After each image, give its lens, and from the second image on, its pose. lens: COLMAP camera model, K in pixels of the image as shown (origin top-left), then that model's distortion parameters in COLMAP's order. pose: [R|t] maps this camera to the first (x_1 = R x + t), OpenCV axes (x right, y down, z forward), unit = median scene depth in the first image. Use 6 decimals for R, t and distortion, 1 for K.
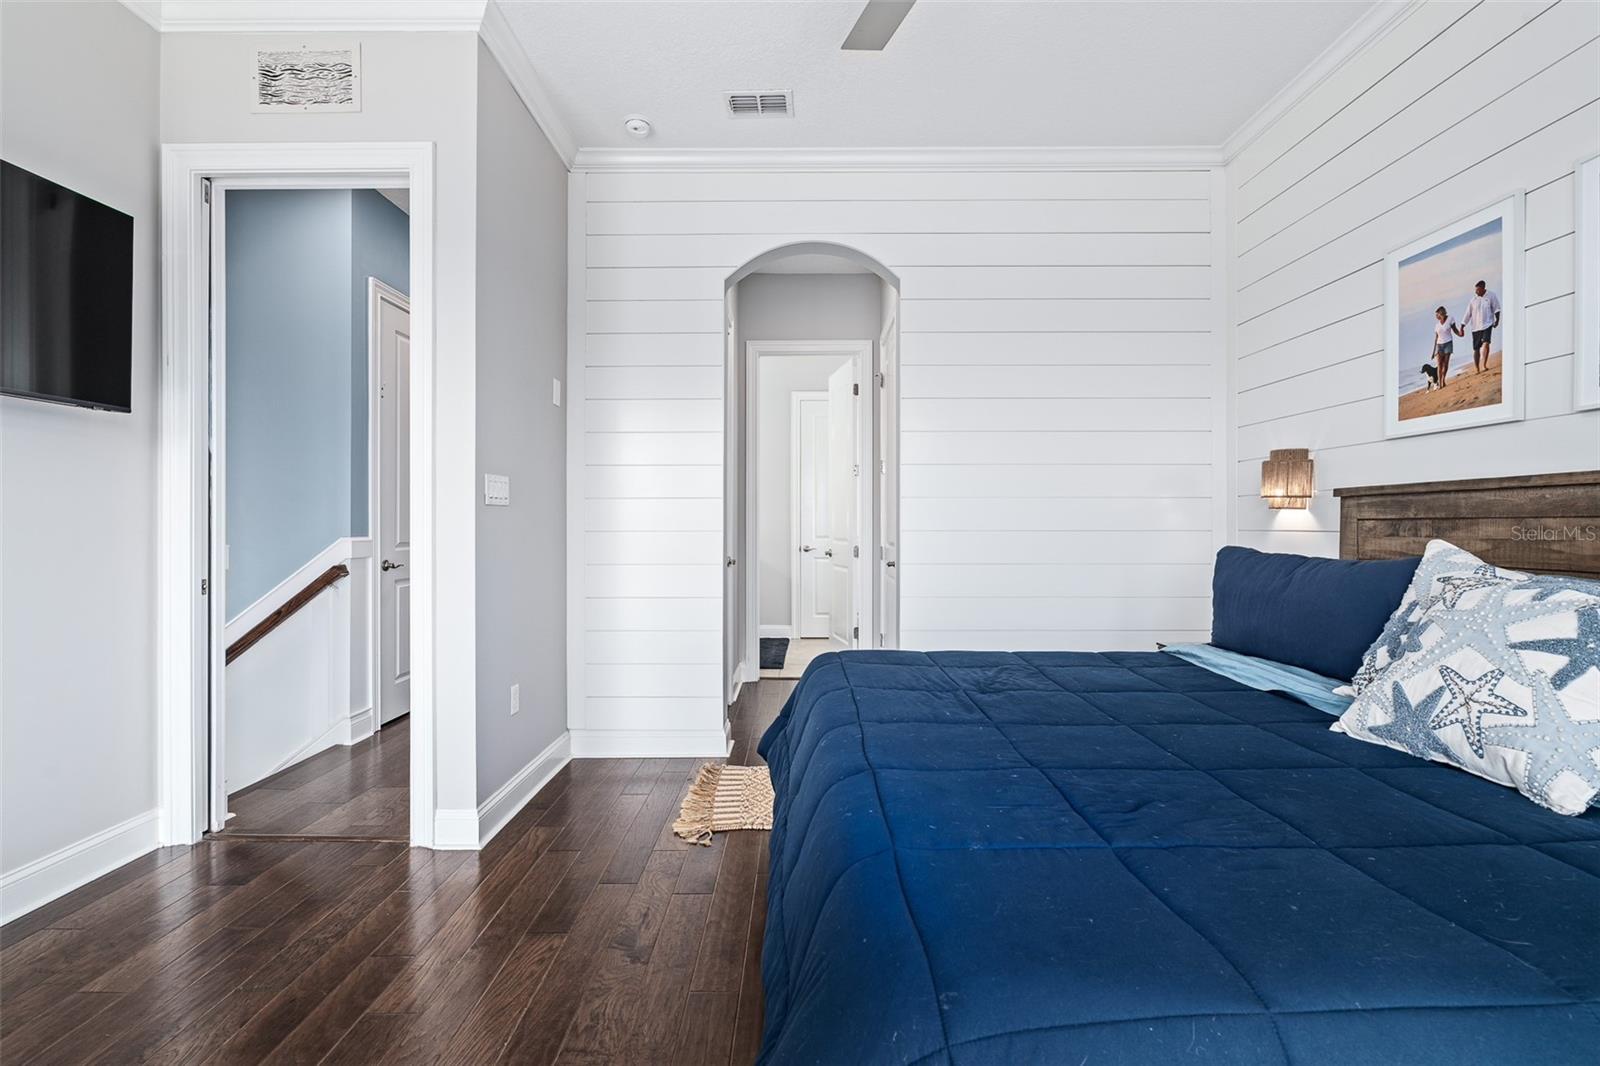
lens RADIAL K [[720.9, 0, 799.9], [0, 720.9, 520.4], [0, 0, 1]] dist [-0.000776, 0.001082]
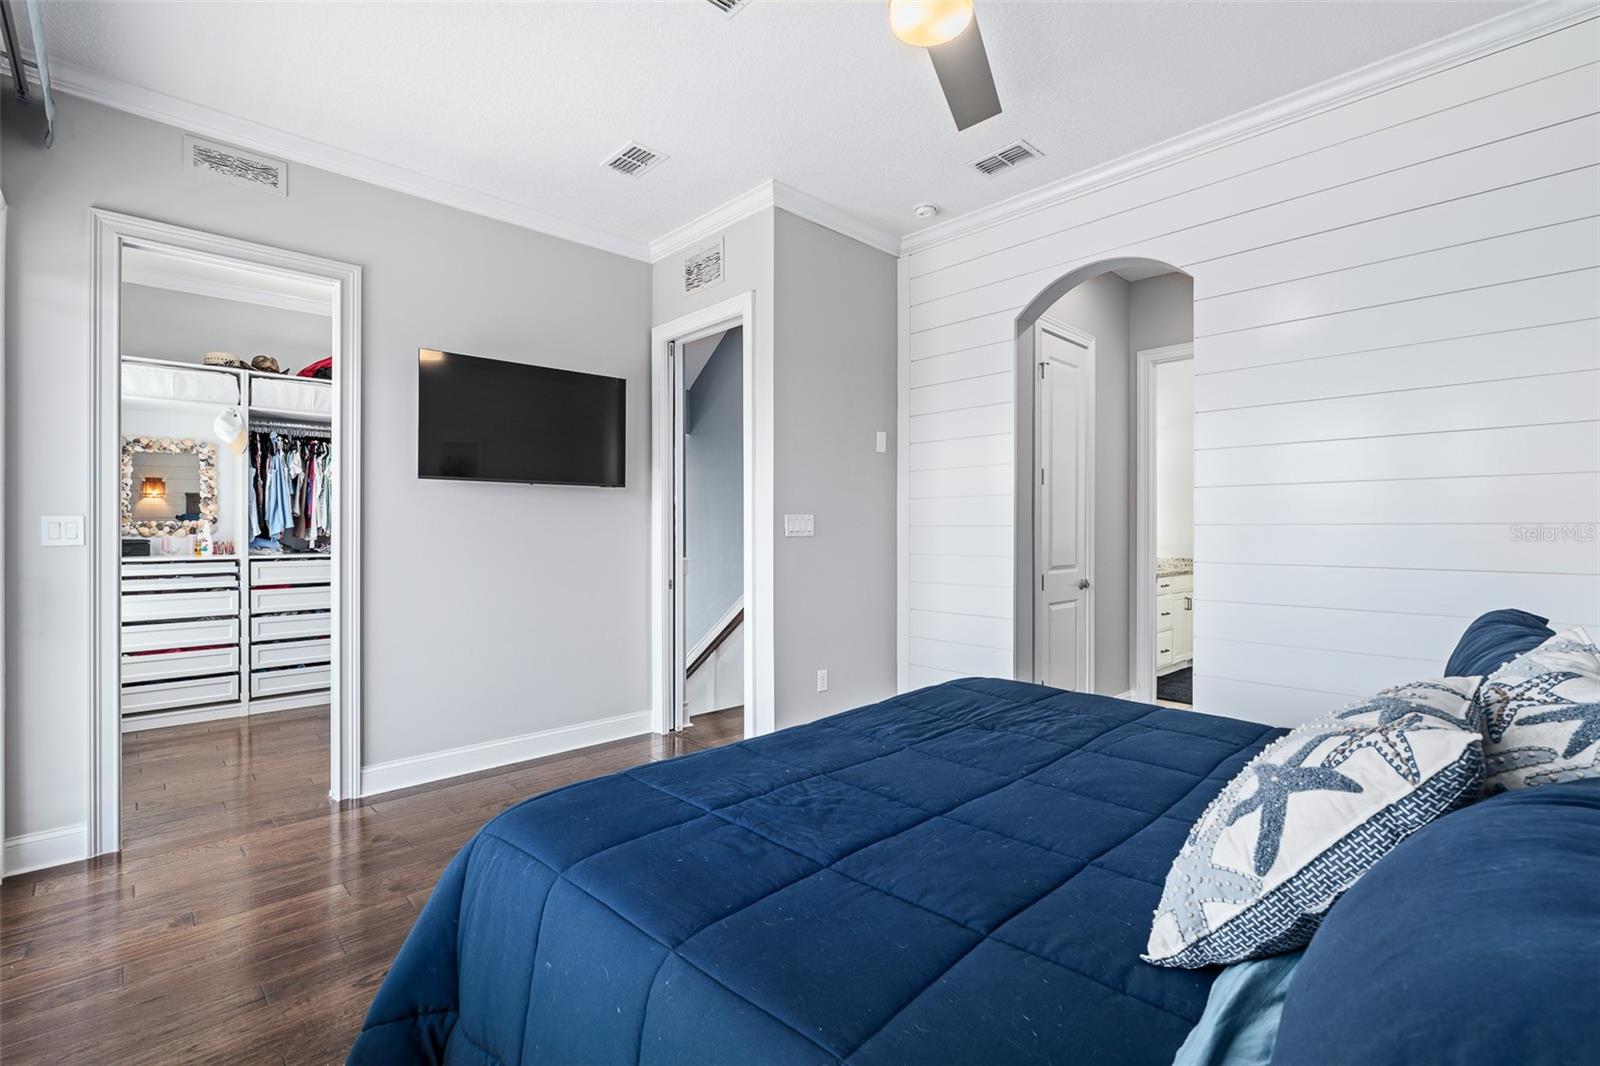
lens RADIAL K [[723.3, 0, 800.0], [0, 723.3, 533.0], [0, 0, 1]] dist [-0.001643, 0.000116]
pose [[0.691579, 0.004373, -0.722288, 0.624342], [0.000785, 0.999977, 0.006806, -0.041280], [0.722301, -0.005274, 0.691559, 0.050427]]
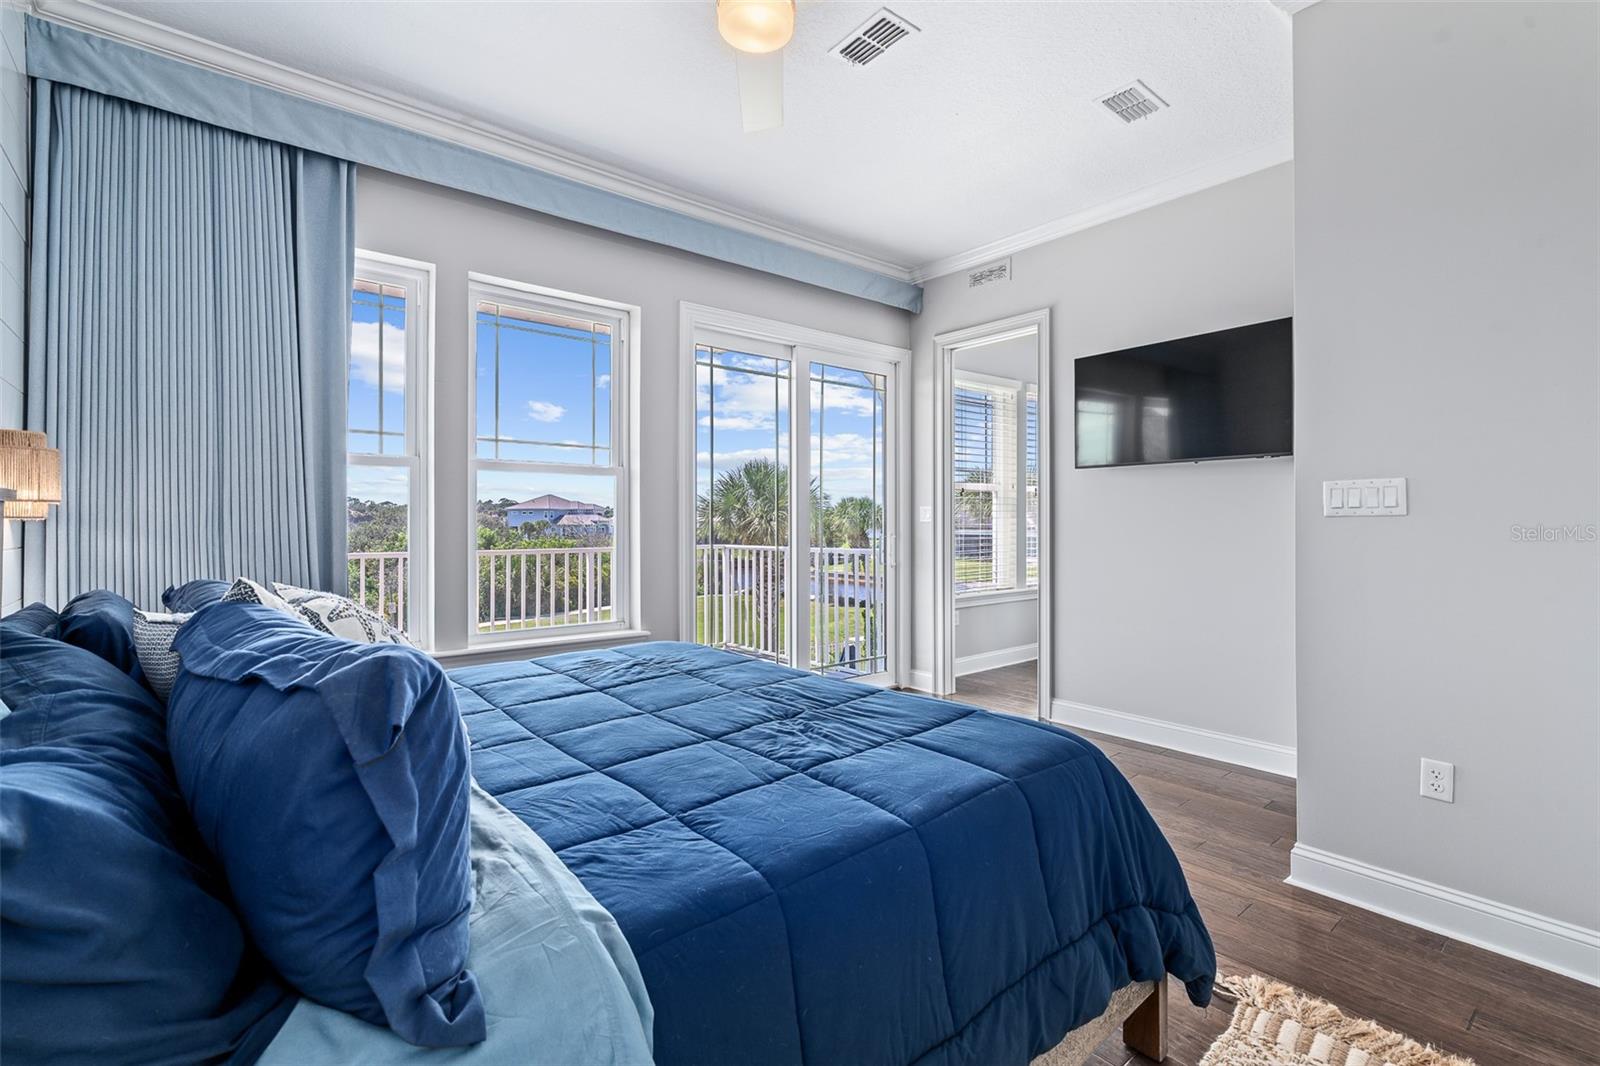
lens RADIAL K [[720.9, 0, 799.9], [0, 720.9, 520.4], [0, 0, 1]] dist [-0.000776, 0.001082]
pose [[-0.773012, 0.004364, -0.634376, 0.642153], [0.006220, 0.999980, -0.000701, -0.022672], [0.634360, -0.004488, -0.773024, 1.306993]]
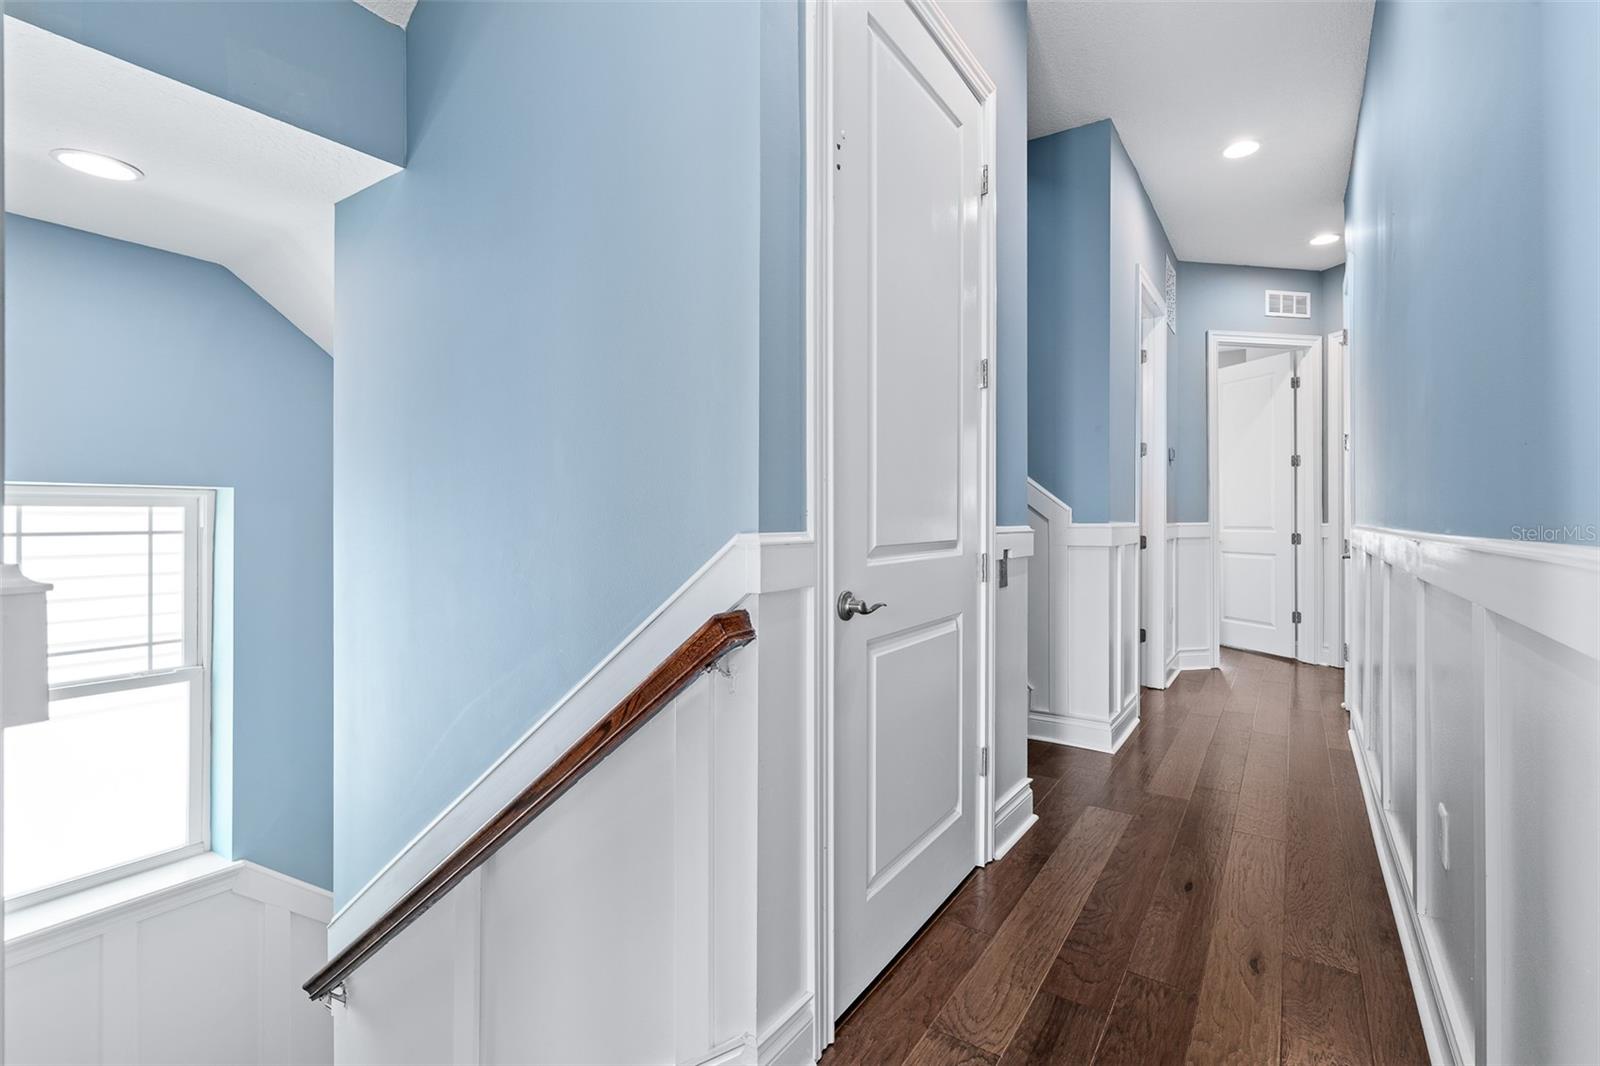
lens RADIAL K [[720.9, 0, 799.9], [0, 720.9, 520.4], [0, 0, 1]] dist [-0.000776, 0.001082]
pose [[0.828106, 0.004499, -0.560554, -0.599510], [0.001724, 0.999943, 0.010573, 0.019537], [0.560569, -0.009722, 0.828050, 1.054342]]
